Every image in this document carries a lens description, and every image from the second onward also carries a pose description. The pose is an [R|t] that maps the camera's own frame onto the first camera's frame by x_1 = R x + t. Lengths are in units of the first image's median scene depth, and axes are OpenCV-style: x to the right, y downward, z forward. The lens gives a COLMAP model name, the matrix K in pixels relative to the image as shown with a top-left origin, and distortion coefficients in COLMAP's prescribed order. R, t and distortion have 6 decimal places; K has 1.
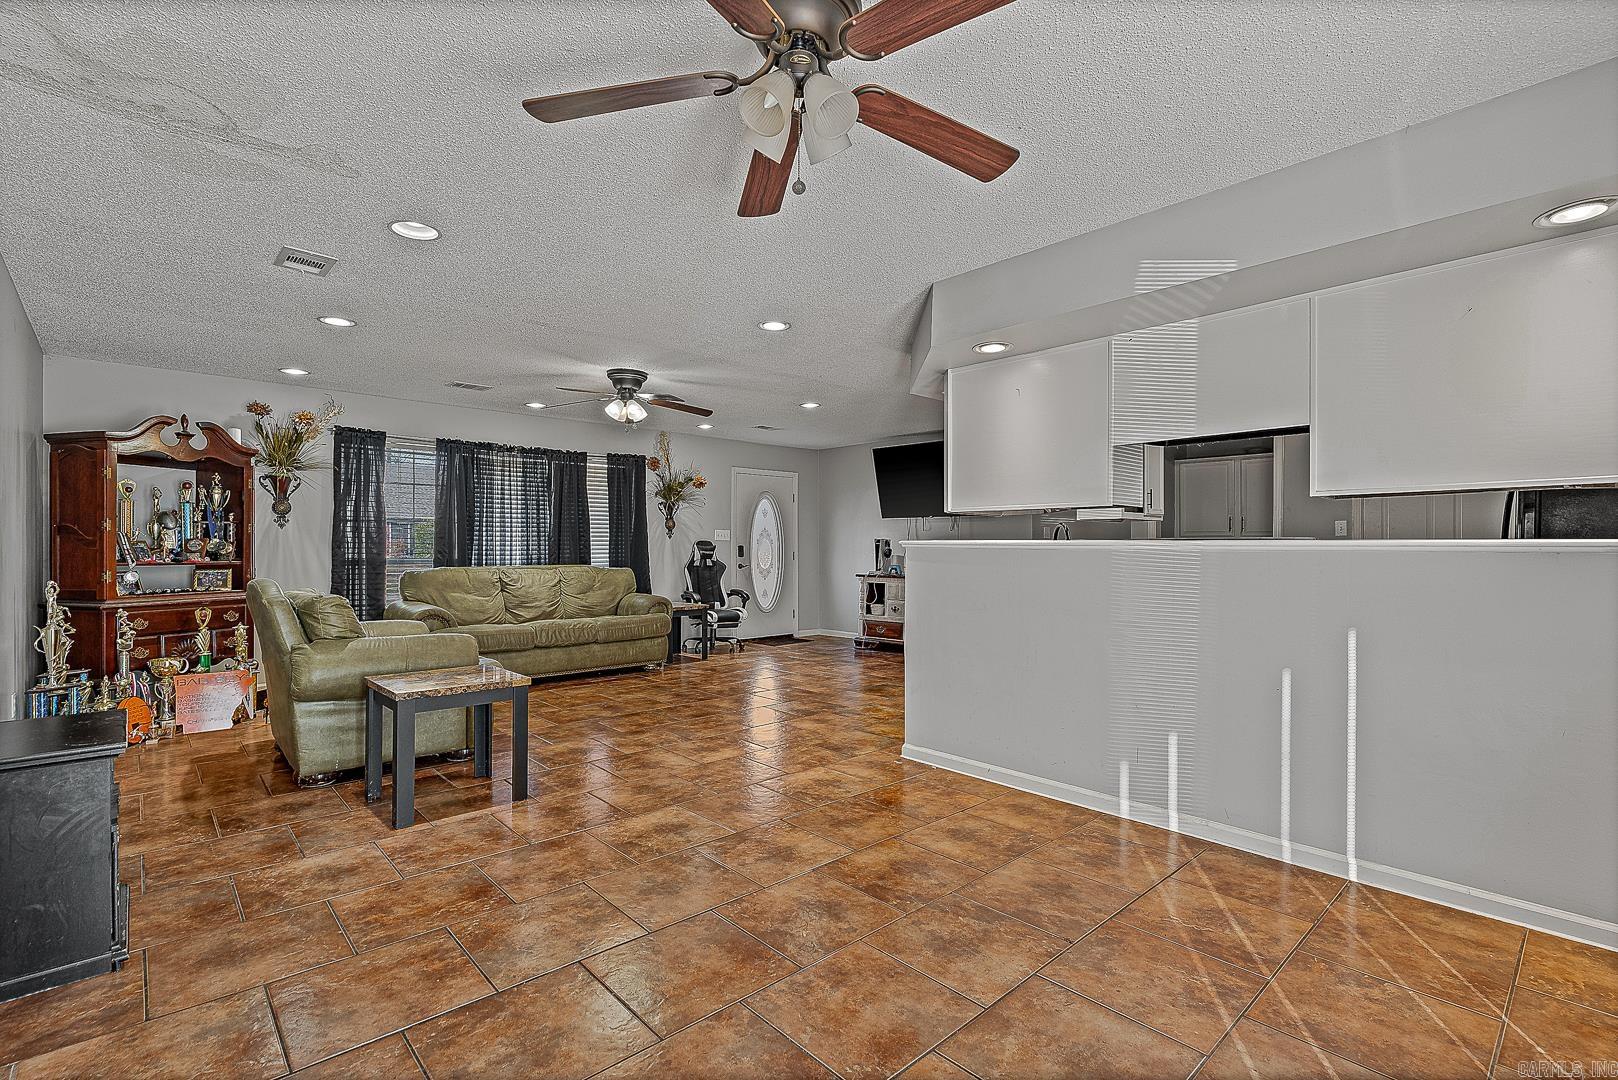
lens RADIAL K [[743.3, 0, 818.2], [0, 743.3, 525.9], [0, 0, 1]] dist [-0.005020, -0.000330]
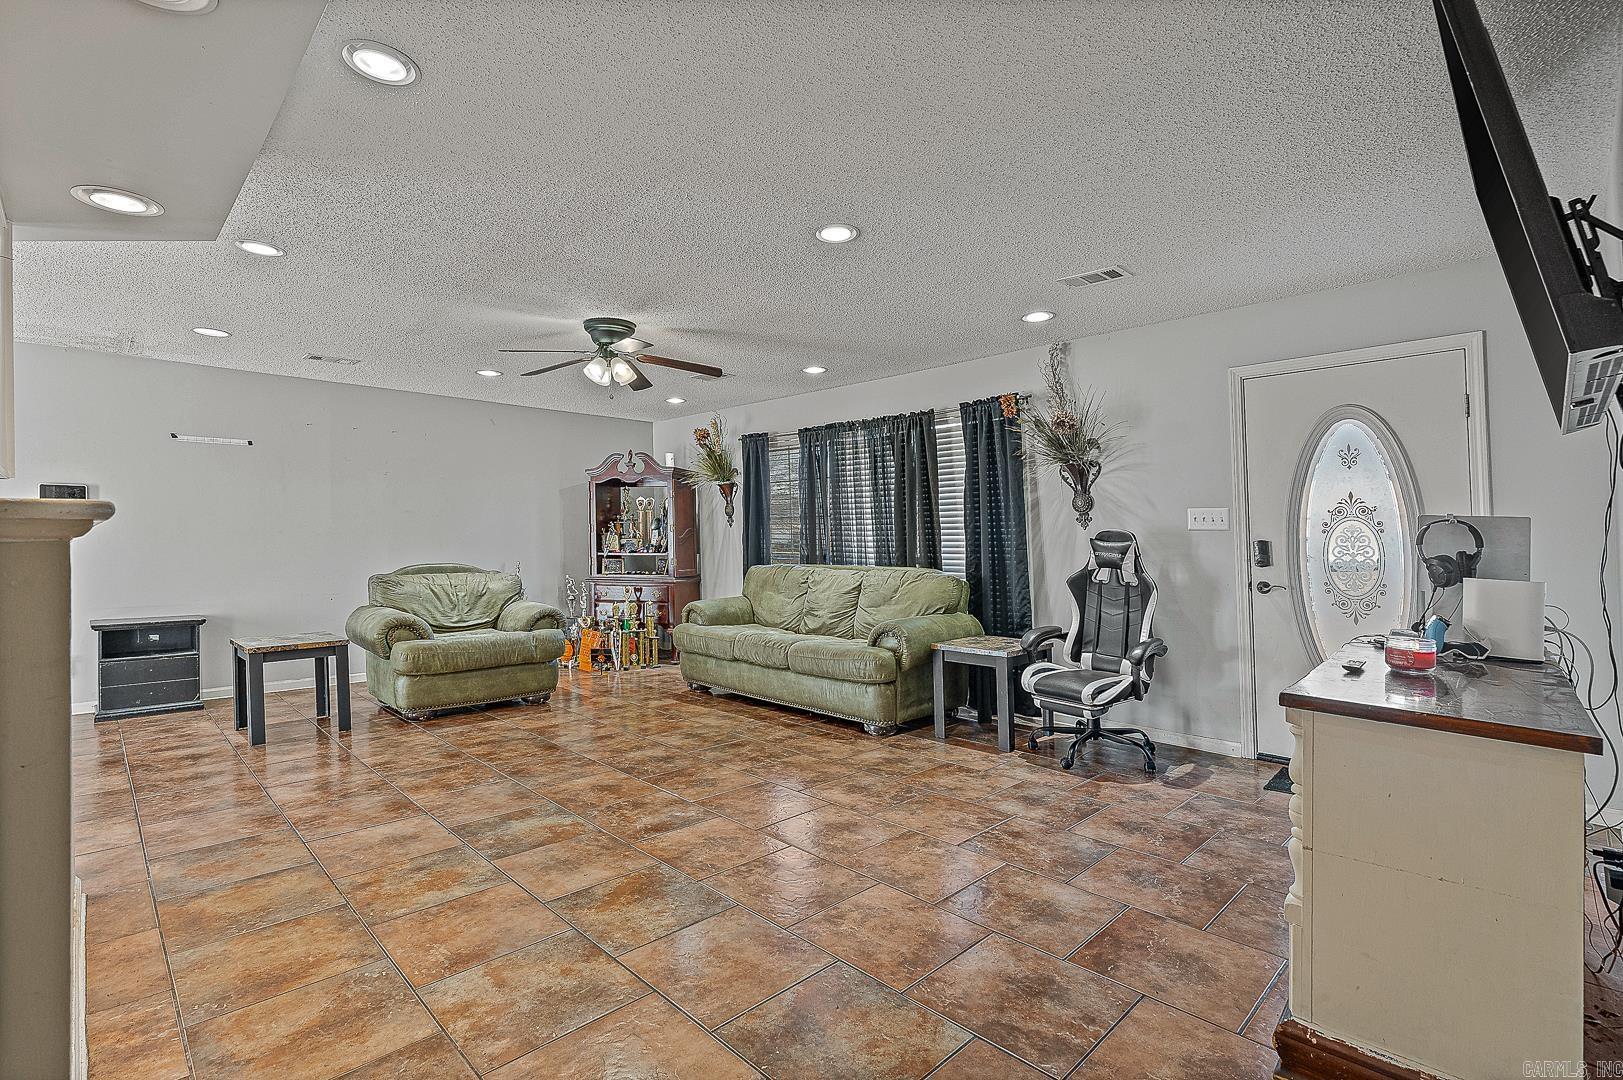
lens RADIAL K [[745.6, 0, 808.1], [0, 745.6, 540.0], [0, 0, 1]] dist [-0.005020, -0.000330]
pose [[0.023881, -0.000801, -0.999714, 0.544363], [0.027130, 0.999632, -0.000153, 0.030974], [0.999347, -0.027119, 0.023894, 1.190158]]
